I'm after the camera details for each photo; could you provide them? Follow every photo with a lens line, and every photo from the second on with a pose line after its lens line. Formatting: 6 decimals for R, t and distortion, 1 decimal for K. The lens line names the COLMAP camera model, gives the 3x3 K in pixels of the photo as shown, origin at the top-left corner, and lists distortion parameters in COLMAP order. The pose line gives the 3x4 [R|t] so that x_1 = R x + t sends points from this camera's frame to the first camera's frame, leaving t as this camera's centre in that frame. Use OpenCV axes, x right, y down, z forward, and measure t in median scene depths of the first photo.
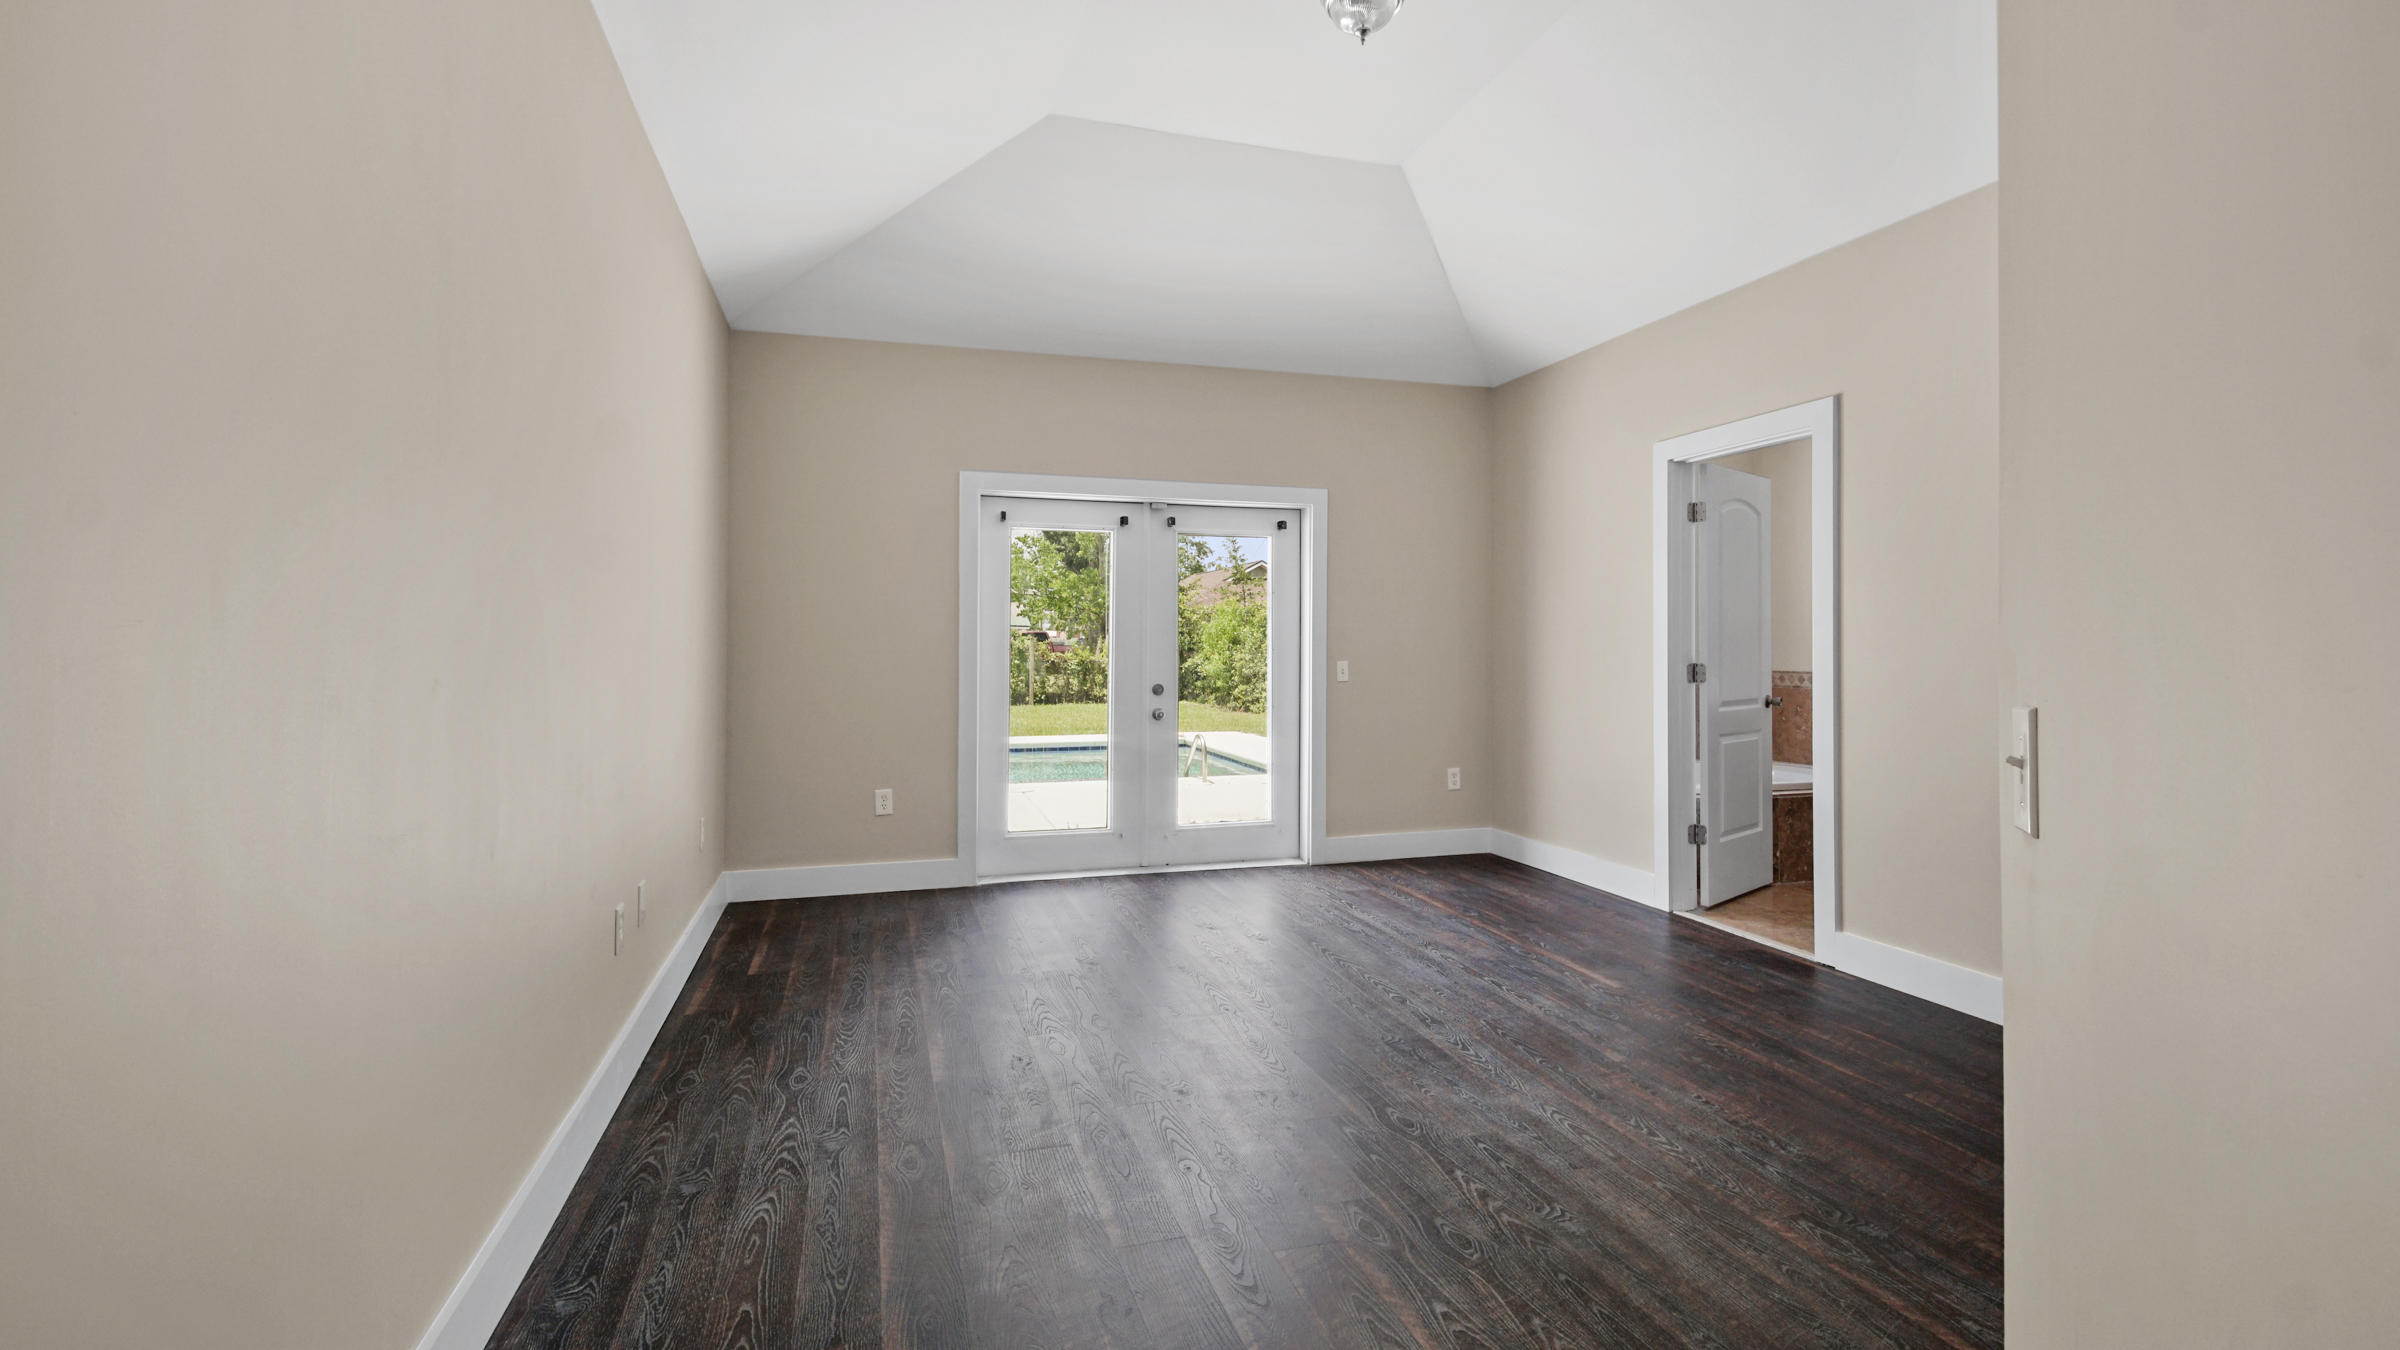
lens RADIAL K [[1073.0, 0, 1193.6], [0, 1073.0, 649.5], [0, 0, 1]] dist [0.011709, -0.000026]
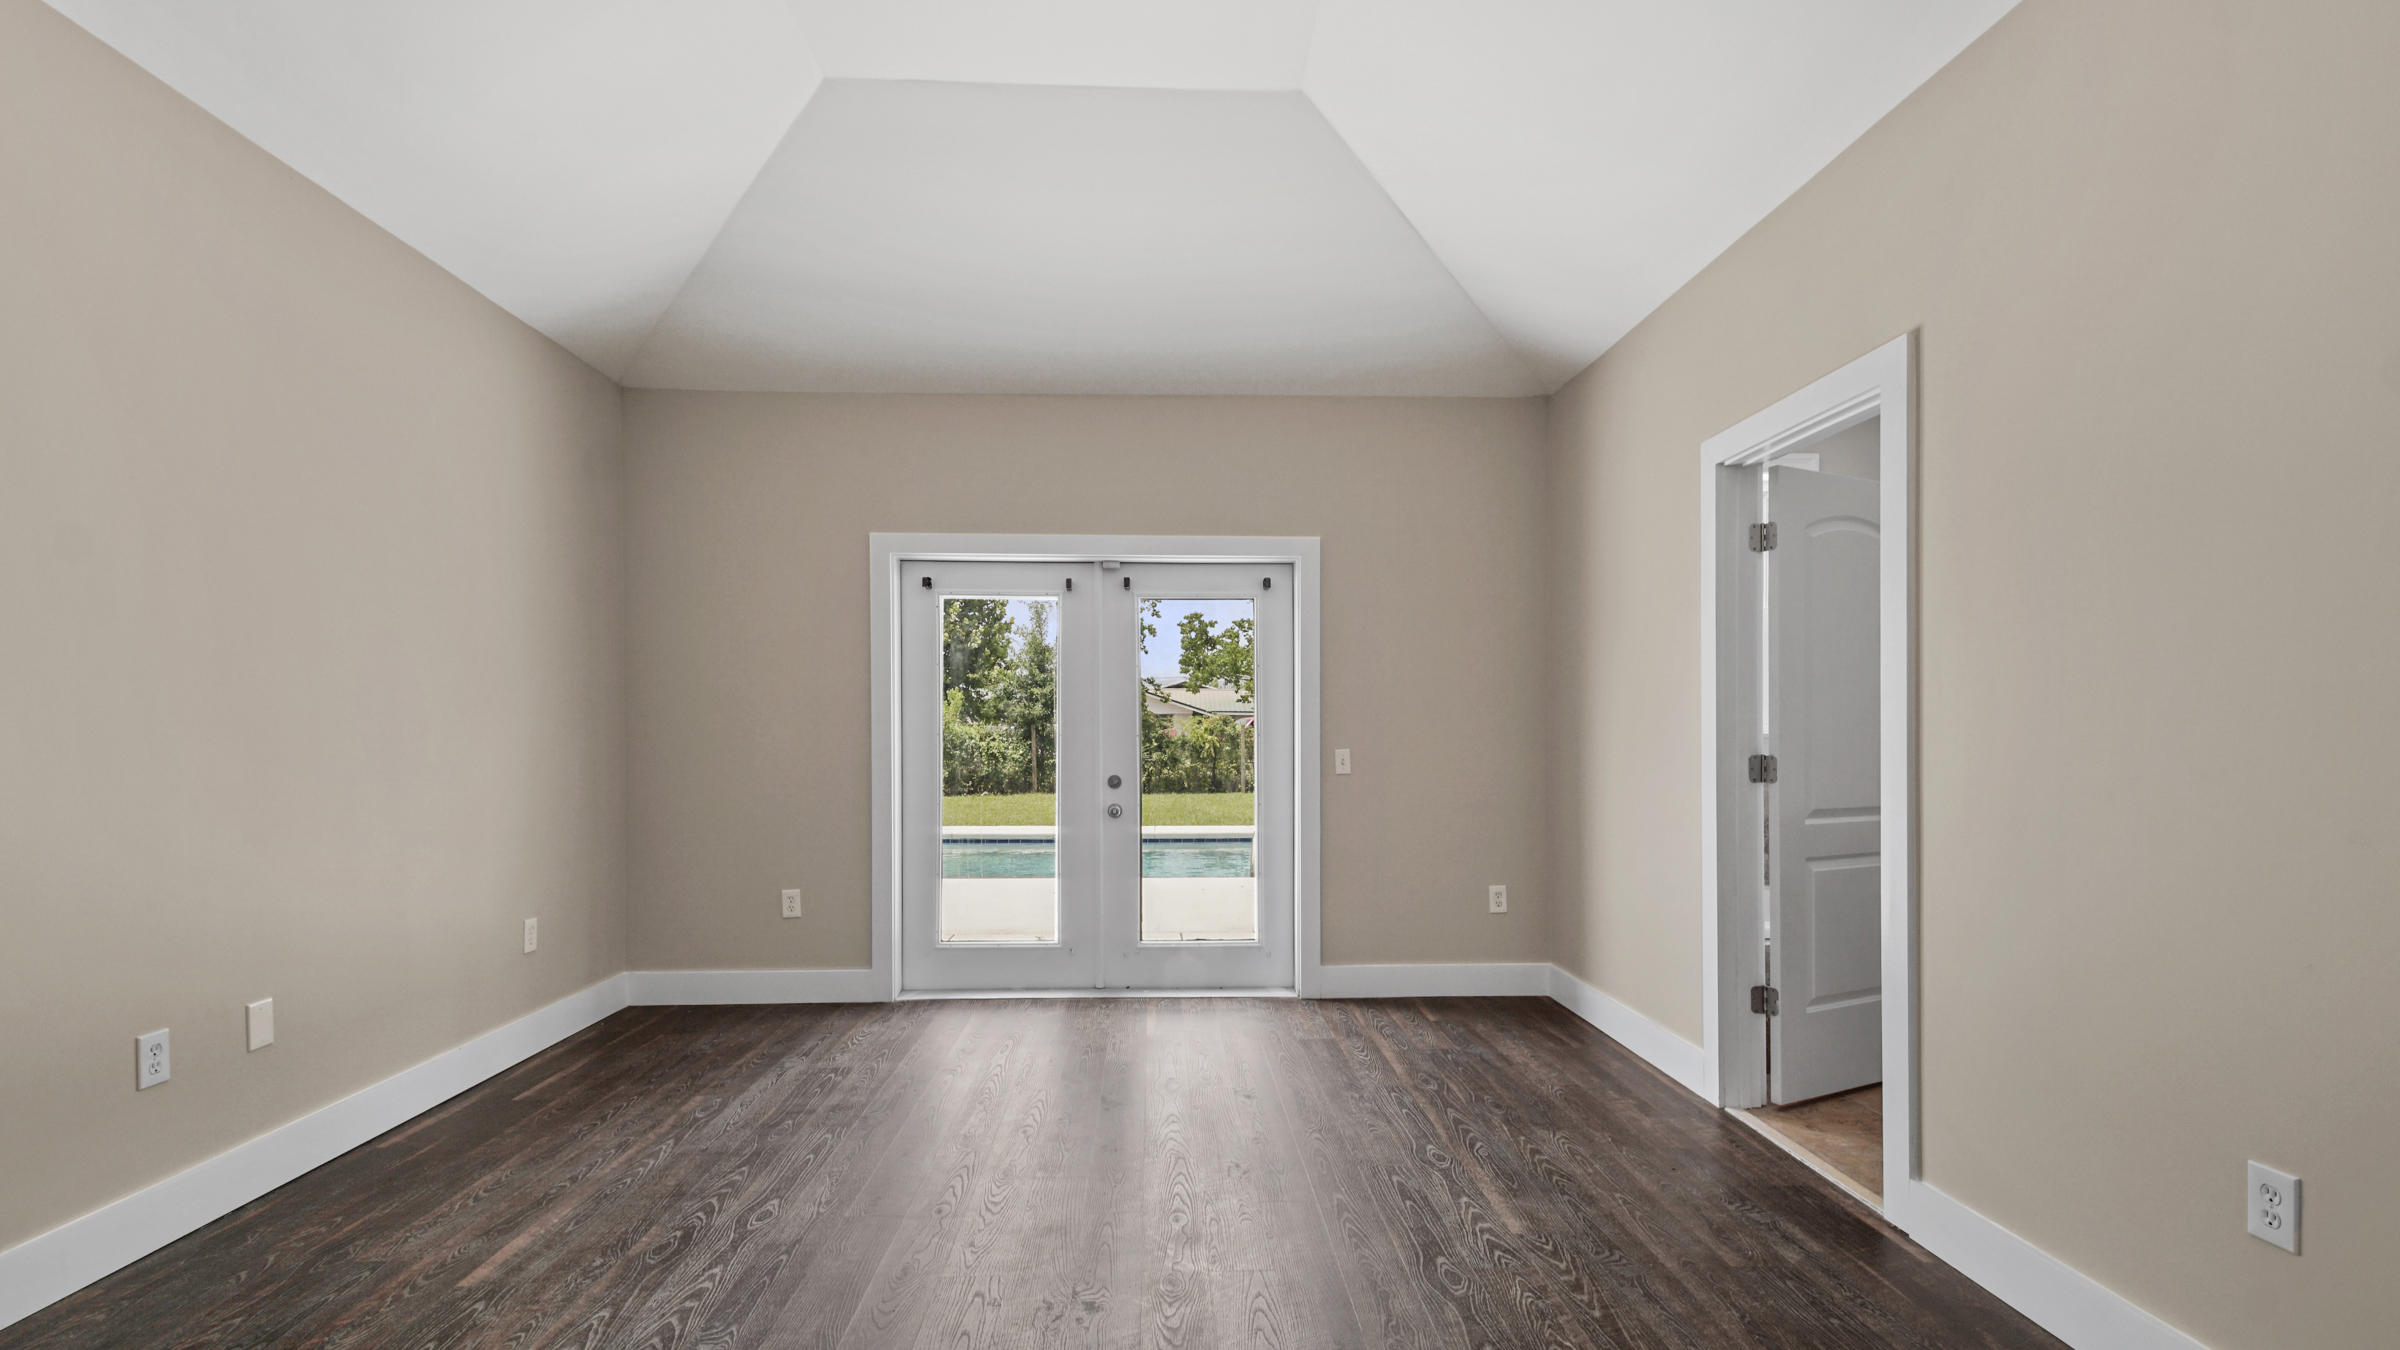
lens RADIAL K [[1070.6, 0, 1204.6], [0, 1070.6, 735.6], [0, 0, 1]] dist [0.002249, -0.000081]
pose [[0.965580, 0.000133, -0.260106, 0.292238], [-0.000041, 1.000000, 0.000358, 0.000526], [0.260106, -0.000335, 0.965580, 0.230122]]
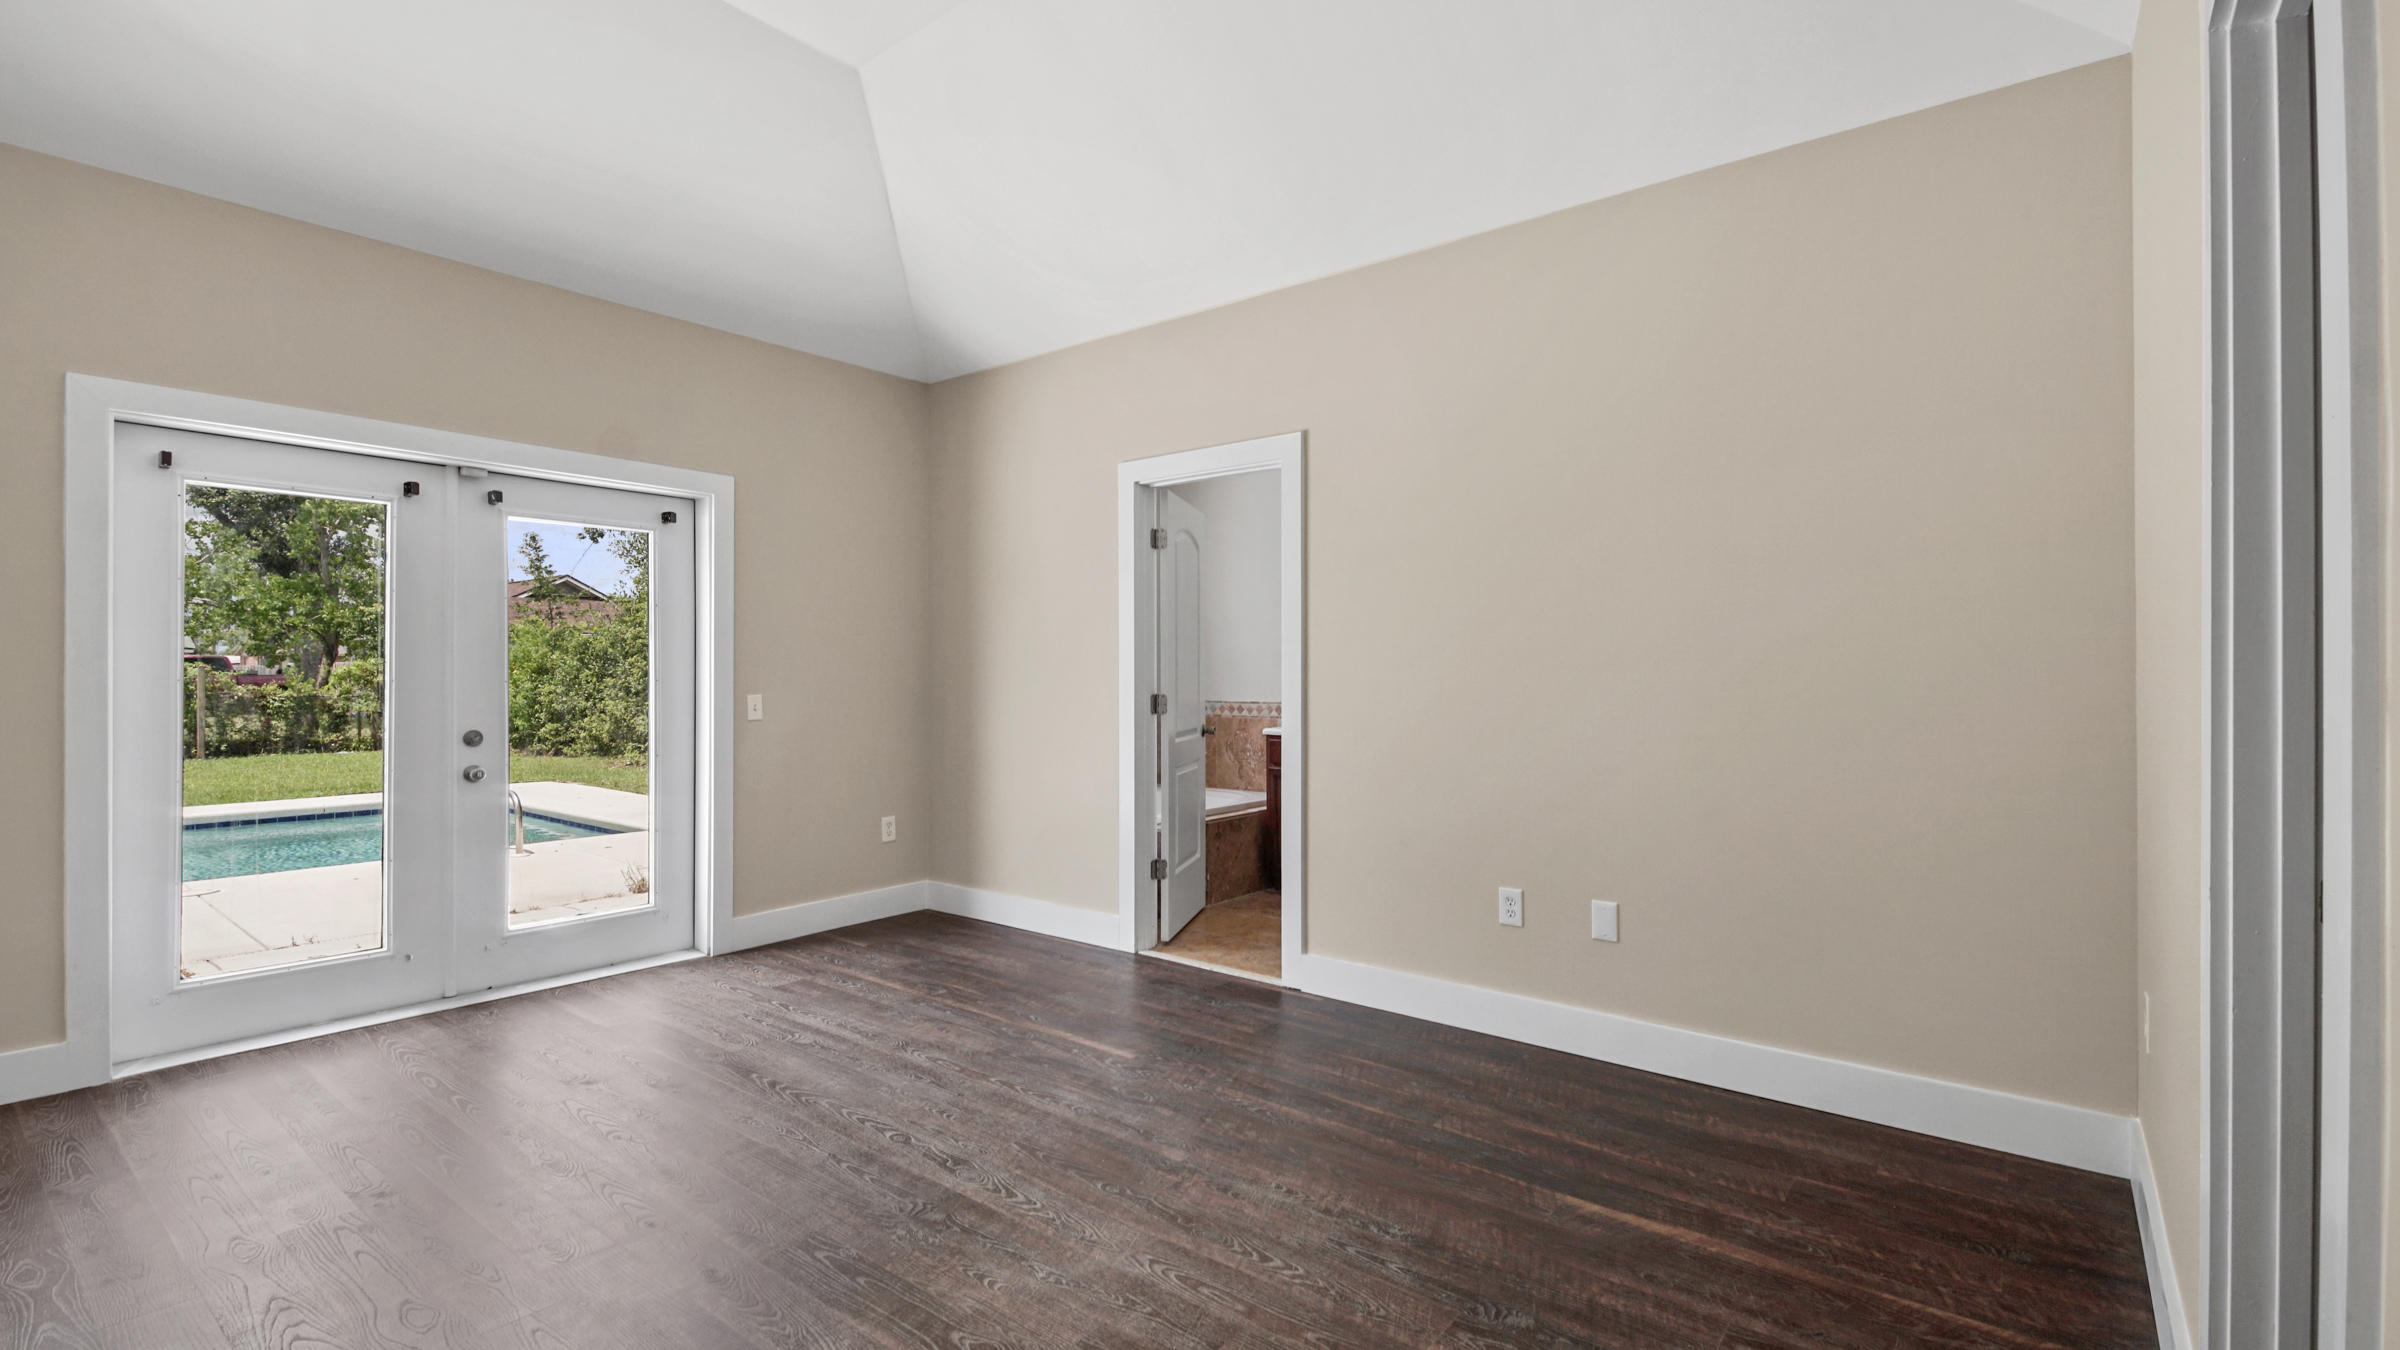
lens RADIAL K [[1049.6, 0, 1198.4], [0, 1049.6, 686.4], [0, 0, 1]] dist [0.035499, -0.022852]
pose [[0.820902, -0.004483, 0.571052, -0.045912], [0.000963, 0.999979, 0.006465, -0.000179], [-0.571069, -0.004757, 0.820889, 0.193584]]
